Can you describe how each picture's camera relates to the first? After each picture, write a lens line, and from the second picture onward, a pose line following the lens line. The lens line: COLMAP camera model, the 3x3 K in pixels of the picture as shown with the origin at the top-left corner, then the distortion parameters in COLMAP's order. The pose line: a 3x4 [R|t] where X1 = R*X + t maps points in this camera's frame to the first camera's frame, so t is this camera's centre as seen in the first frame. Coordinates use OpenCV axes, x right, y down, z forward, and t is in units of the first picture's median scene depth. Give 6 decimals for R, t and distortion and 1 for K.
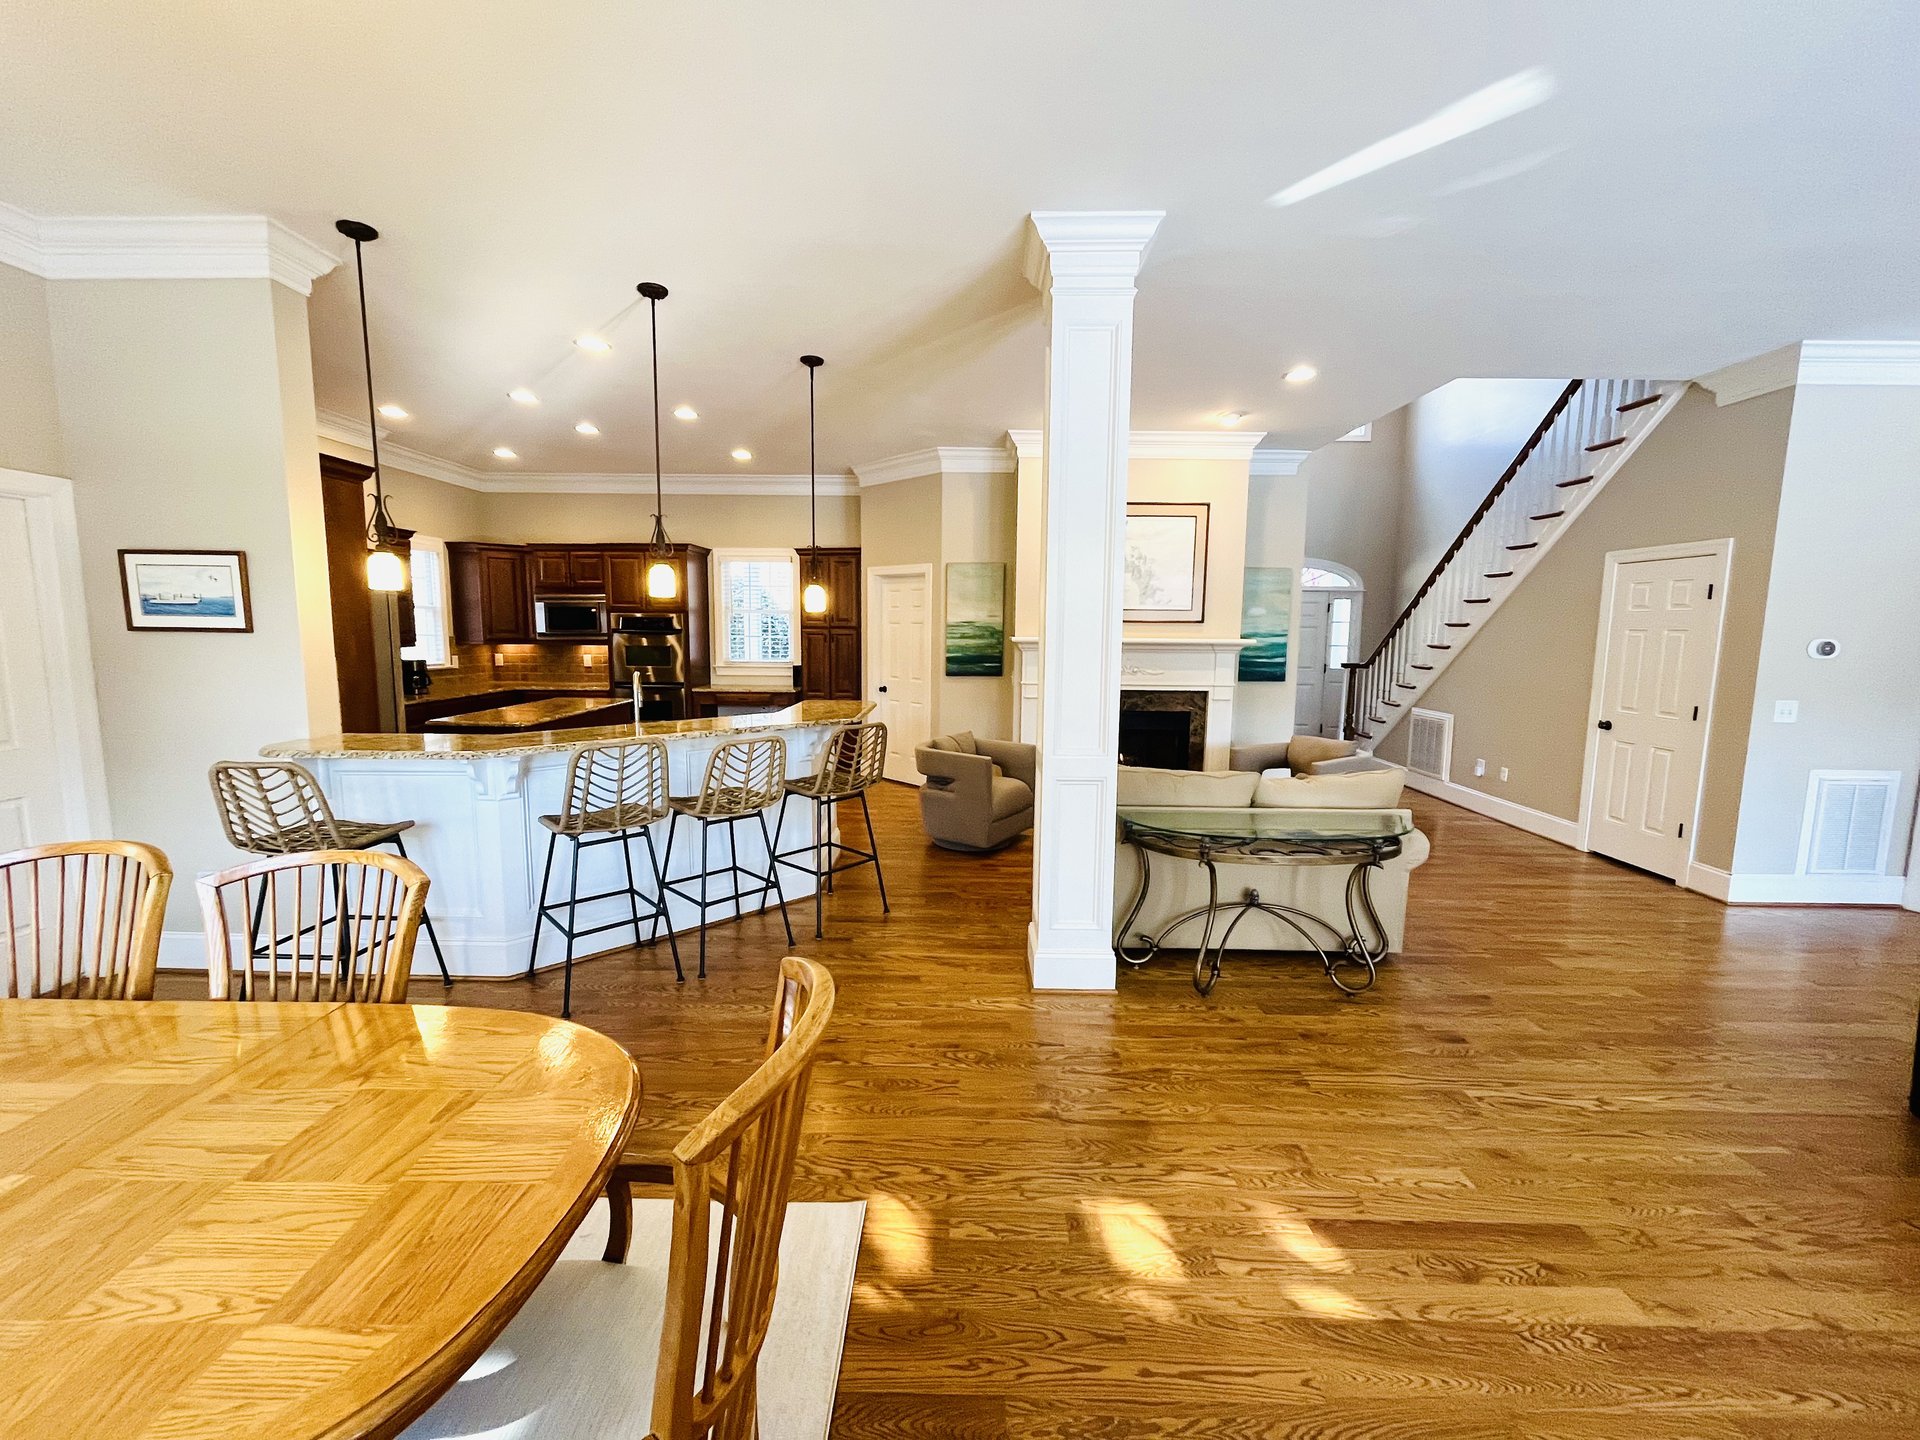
lens RADIAL K [[771.9, 0, 952.6], [0, 771.9, 719.7], [0, 0, 1]] dist [-0.006228, -0.000077]
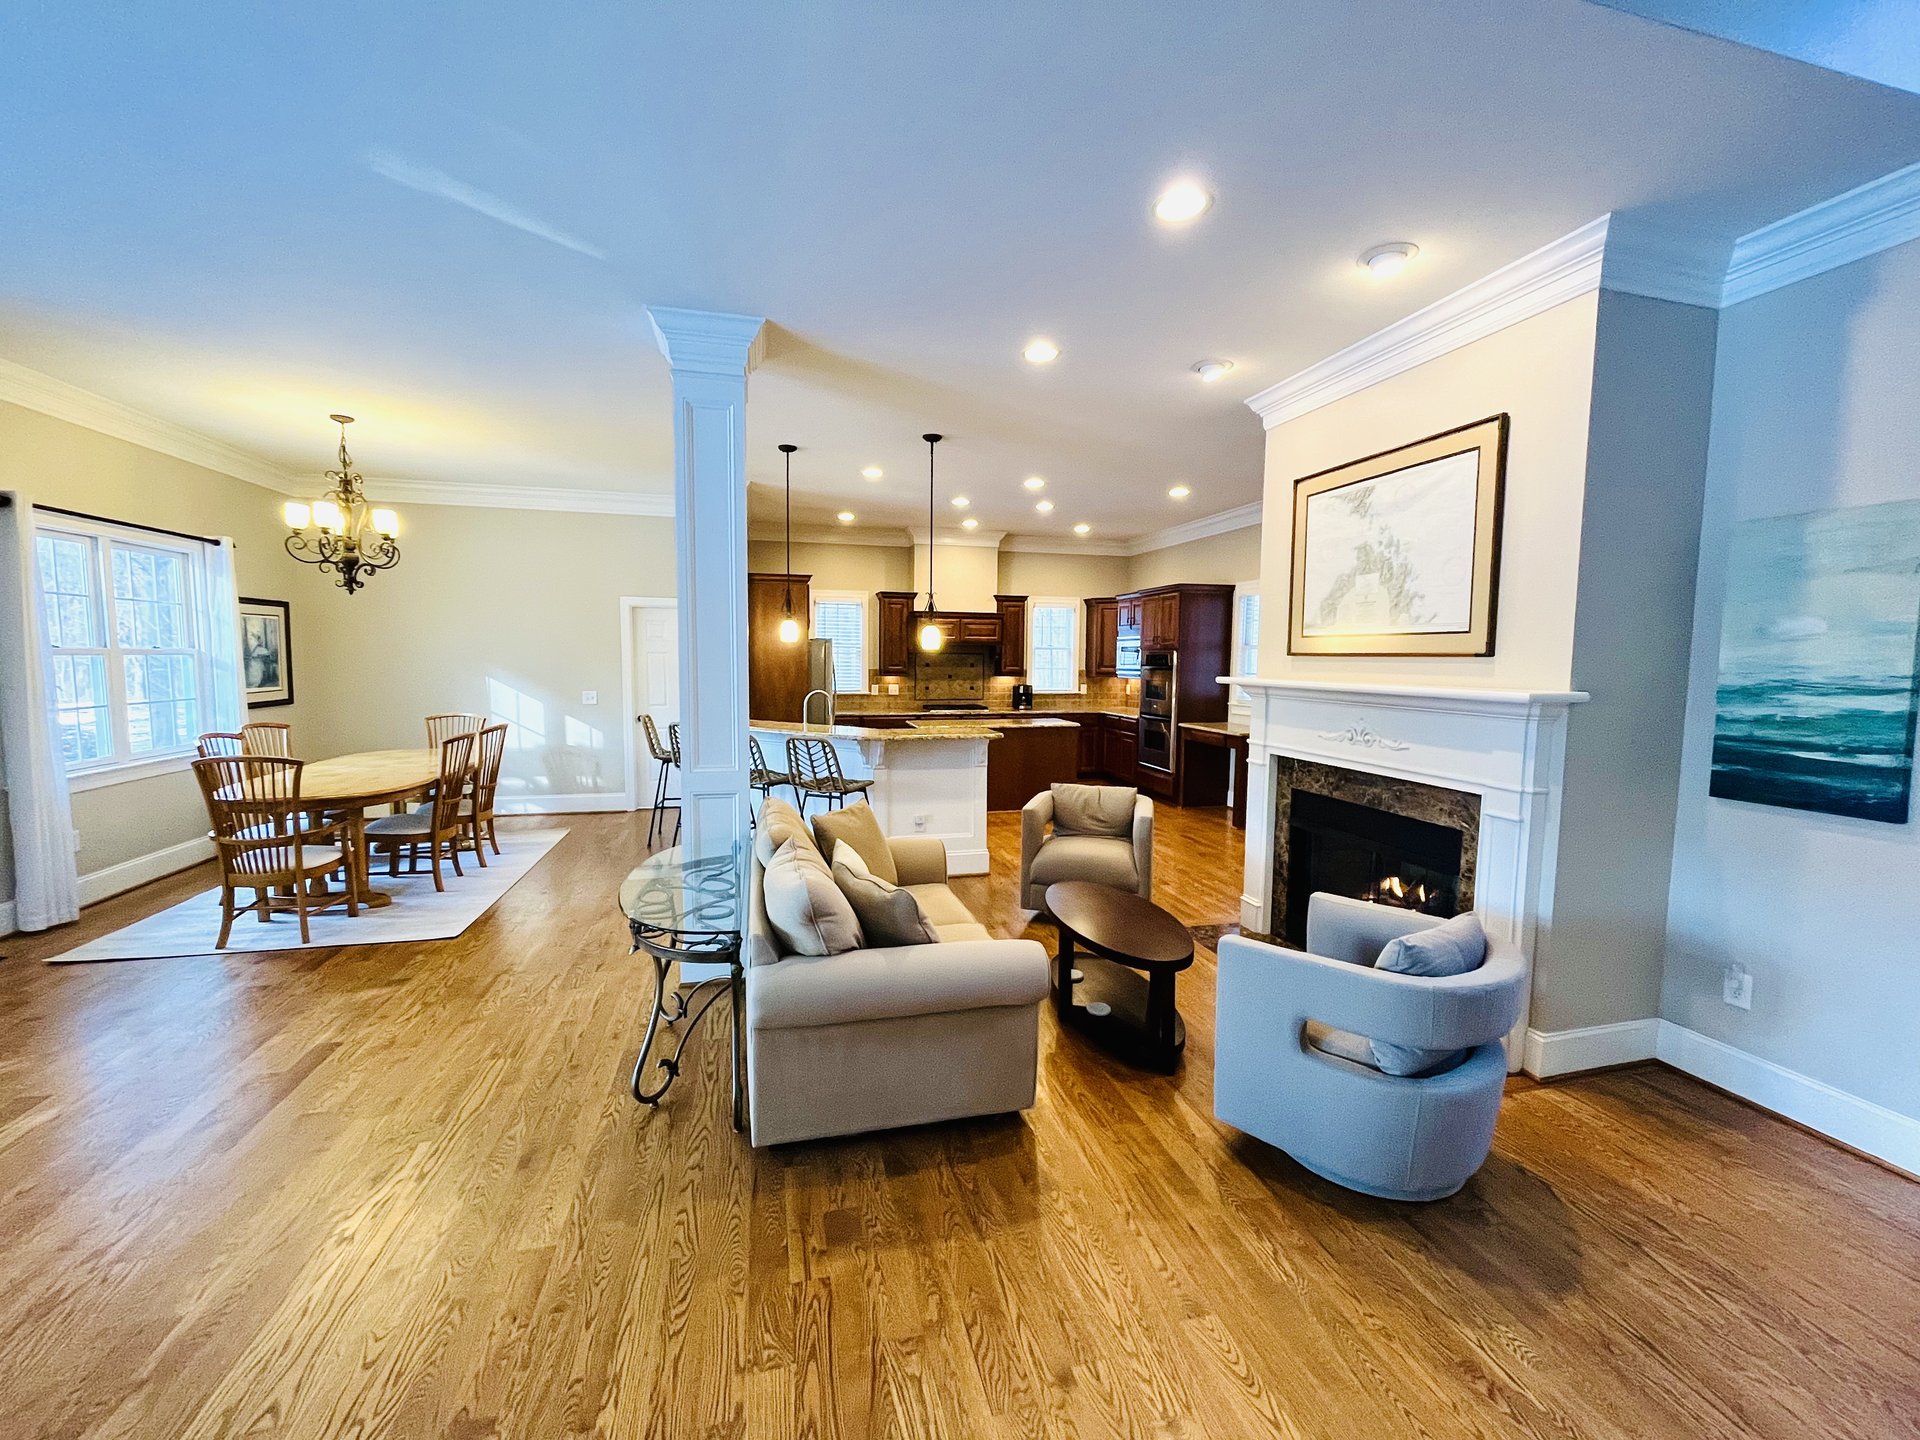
lens RADIAL K [[771.9, 0, 952.6], [0, 771.9, 719.7], [0, 0, 1]] dist [-0.006228, -0.000077]
pose [[0.262563, 0.073019, -0.962148, 1.083877], [-0.121403, 0.991709, 0.042133, -0.098346], [0.957247, 0.105745, 0.269251, 0.826177]]
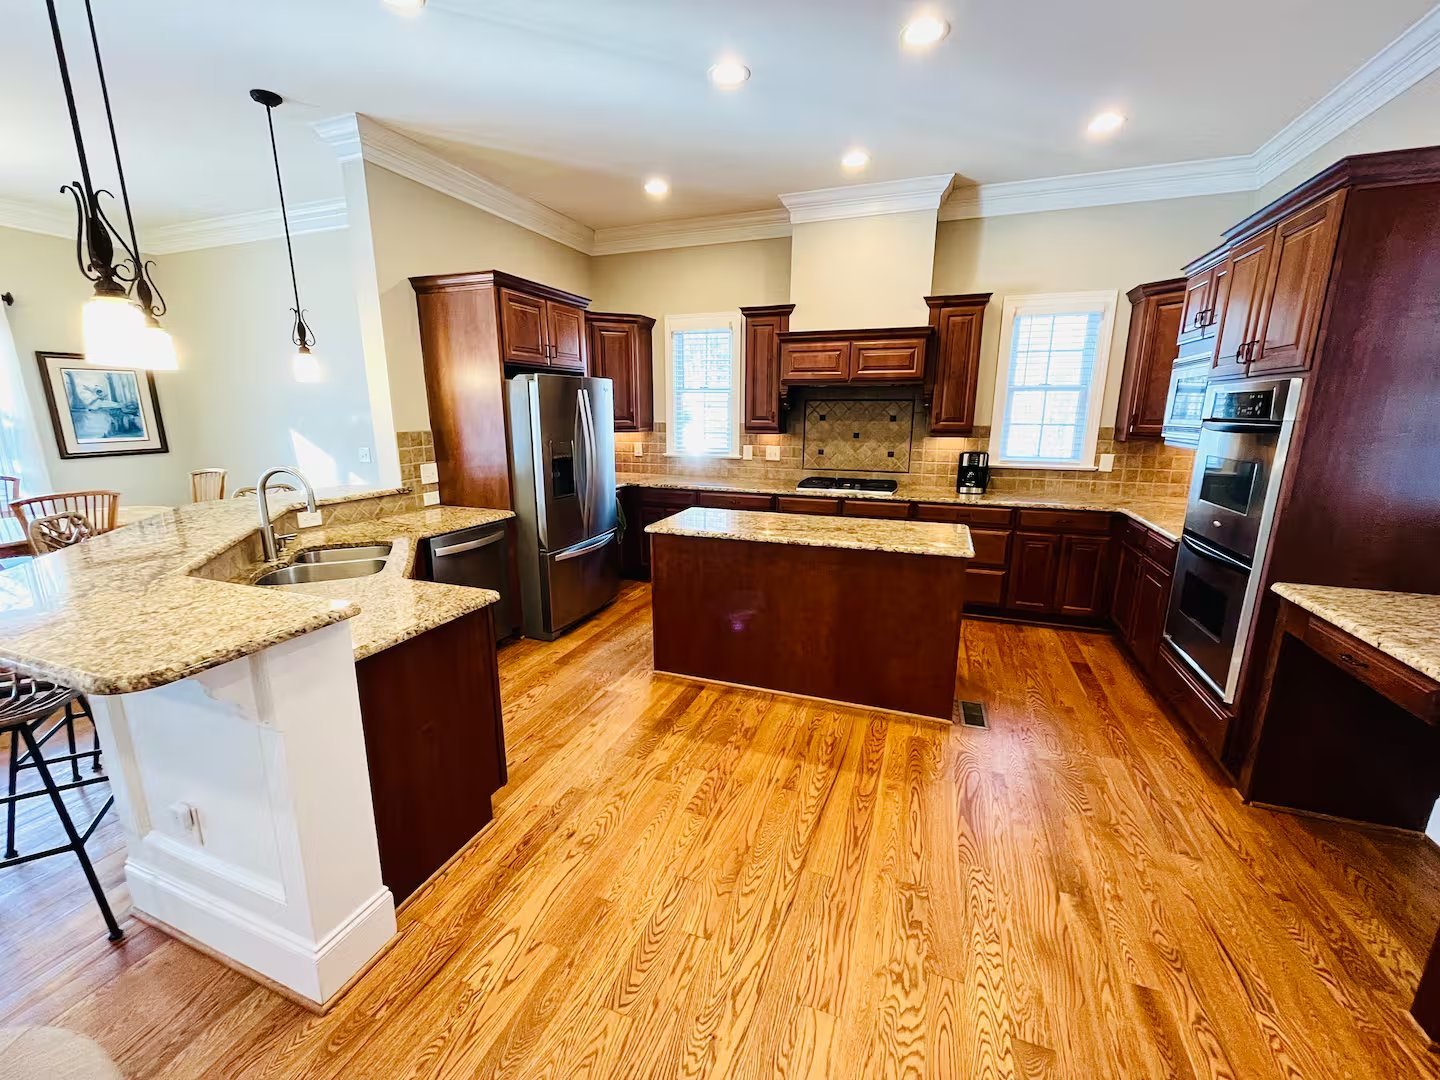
lens RADIAL K [[578.9, 0, 714.5], [0, 578.9, 539.8], [0, 0, 1]] dist [-0.006228, -0.000077]
pose [[-0.331303, 0.195617, -0.923024, 0.004874], [-0.118190, 0.961962, 0.246292, -0.182049], [0.936093, 0.190690, -0.295580, 1.569327]]
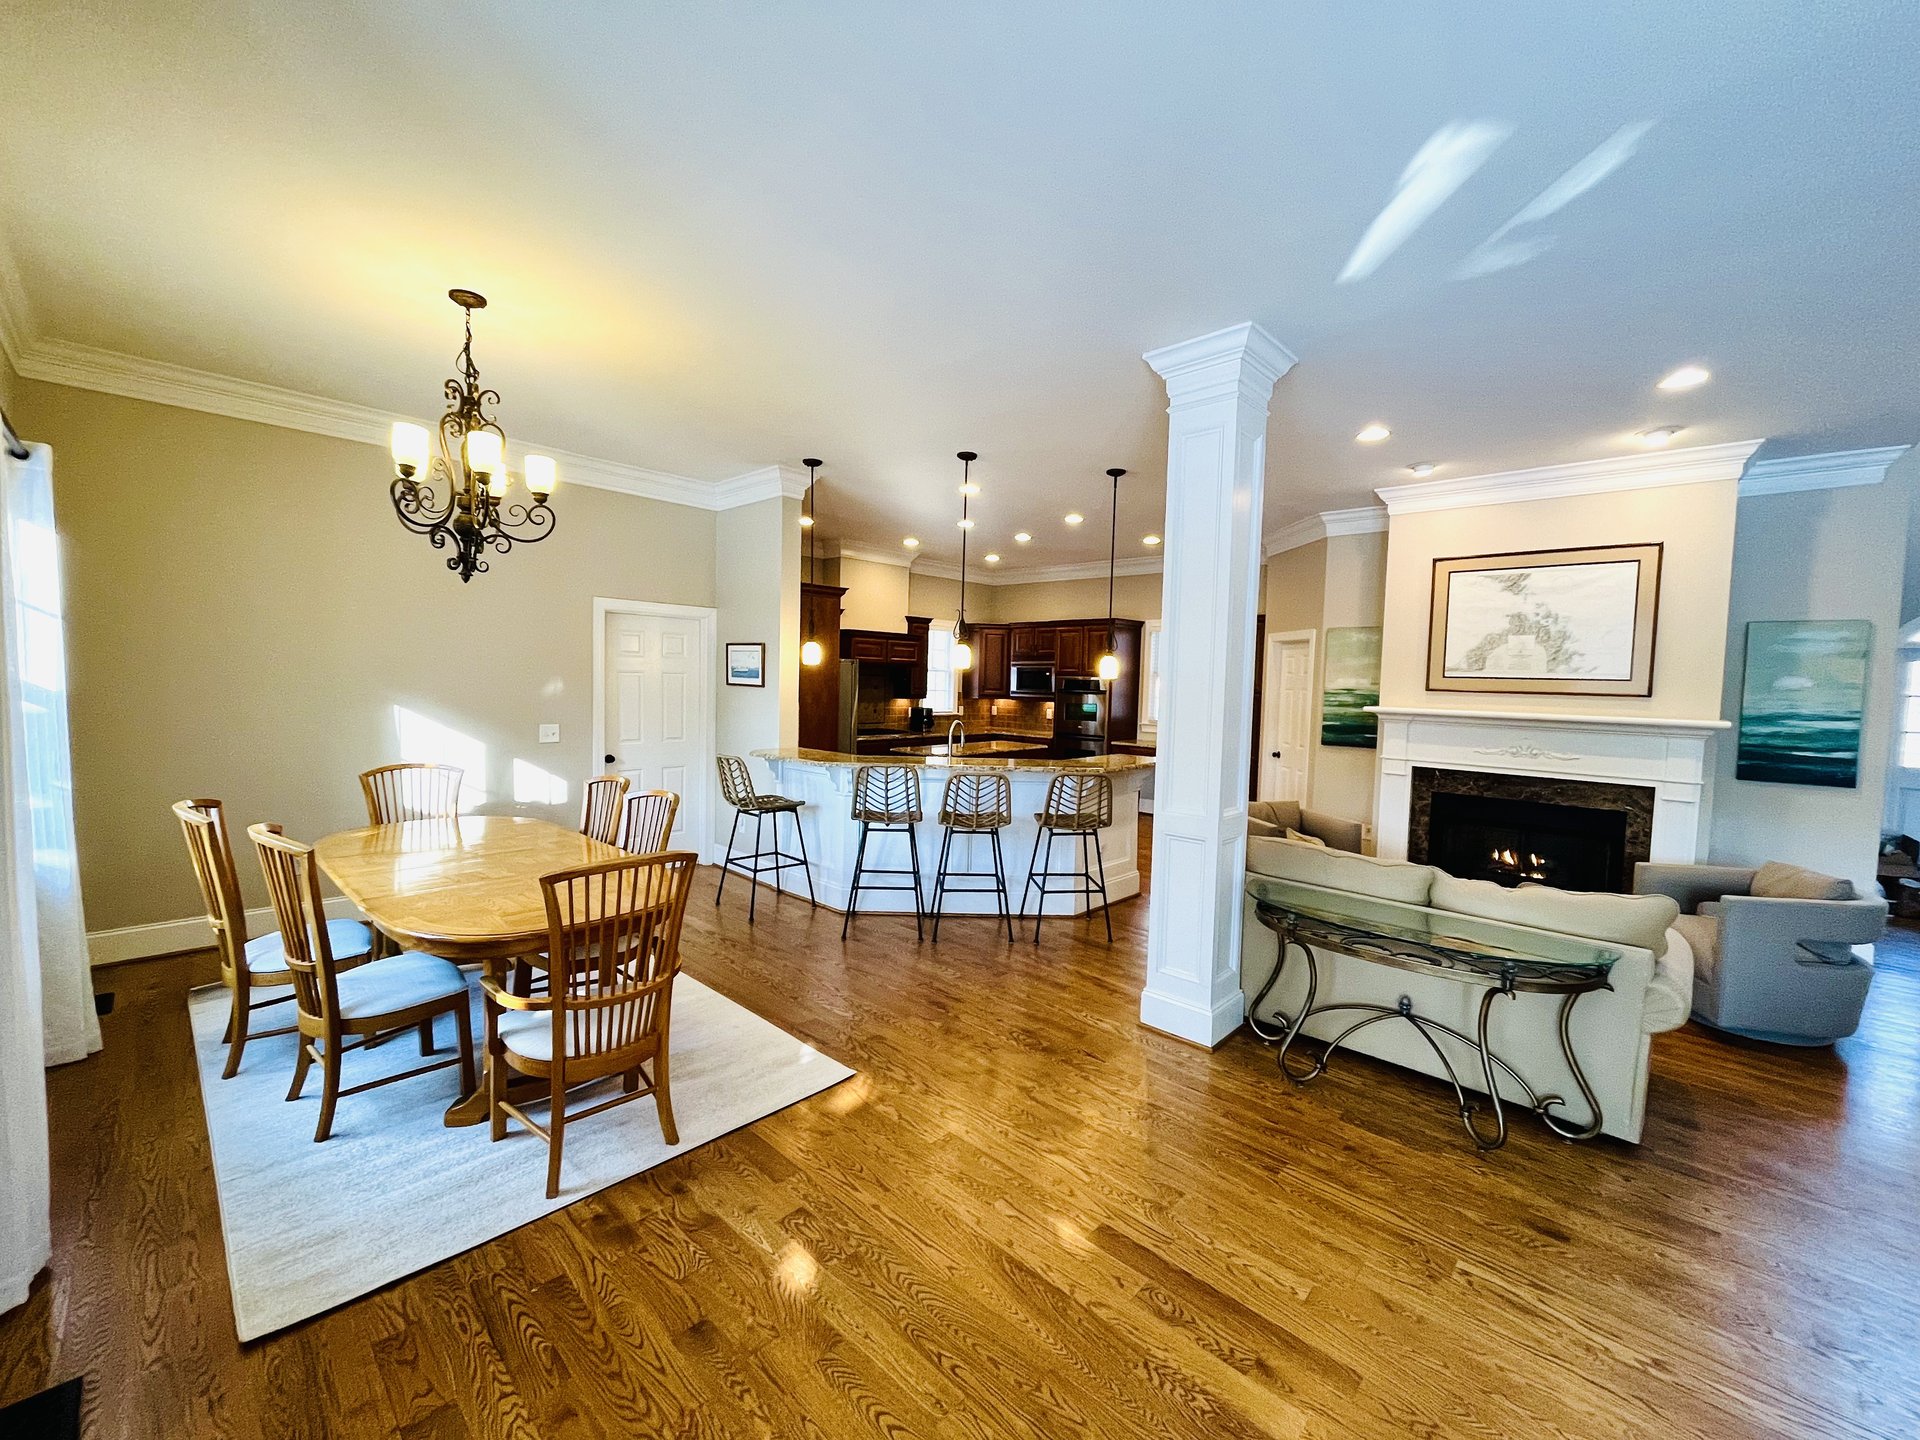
lens RADIAL K [[771.9, 0, 952.6], [0, 771.9, 719.7], [0, 0, 1]] dist [-0.006228, -0.000077]
pose [[0.735440, 0.046892, -0.675965, 0.505468], [-0.098930, 0.994343, -0.038656, -0.009295], [0.670328, 0.095302, 0.735919, -0.024352]]
